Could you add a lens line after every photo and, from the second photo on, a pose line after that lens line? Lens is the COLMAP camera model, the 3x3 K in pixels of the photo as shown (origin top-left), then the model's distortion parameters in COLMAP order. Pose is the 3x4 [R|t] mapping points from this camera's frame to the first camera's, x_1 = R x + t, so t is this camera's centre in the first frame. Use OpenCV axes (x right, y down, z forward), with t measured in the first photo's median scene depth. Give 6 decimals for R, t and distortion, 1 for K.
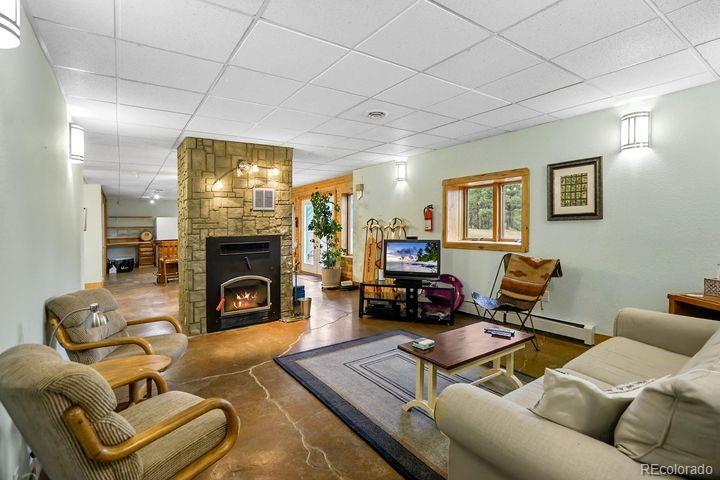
lens RADIAL K [[341.3, 0, 360.0], [0, 341.3, 240.0], [0, 0, 1]] dist [-0.000089, 0.000018]
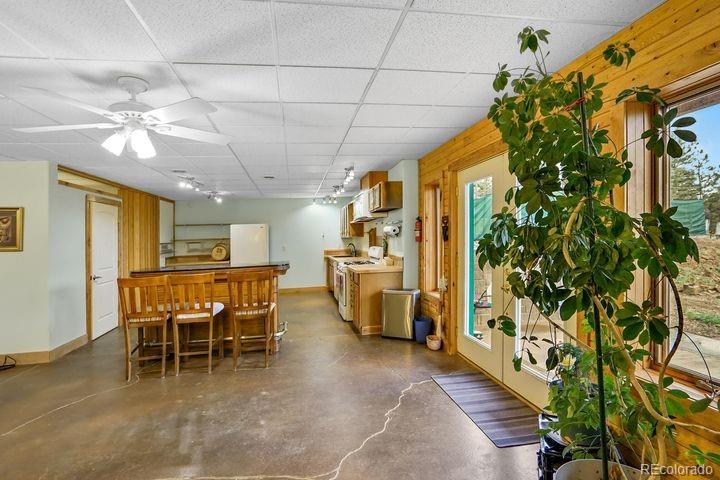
lens RADIAL K [[366.4, 0, 360.0], [0, 366.4, 240.0], [0, 0, 1]] dist [0.000989, 0.000247]
pose [[0.898874, -0.000444, -0.438208, -0.245663], [-0.010491, 0.999691, -0.022533, -0.078619], [0.438082, 0.024851, 0.898591, 1.604887]]
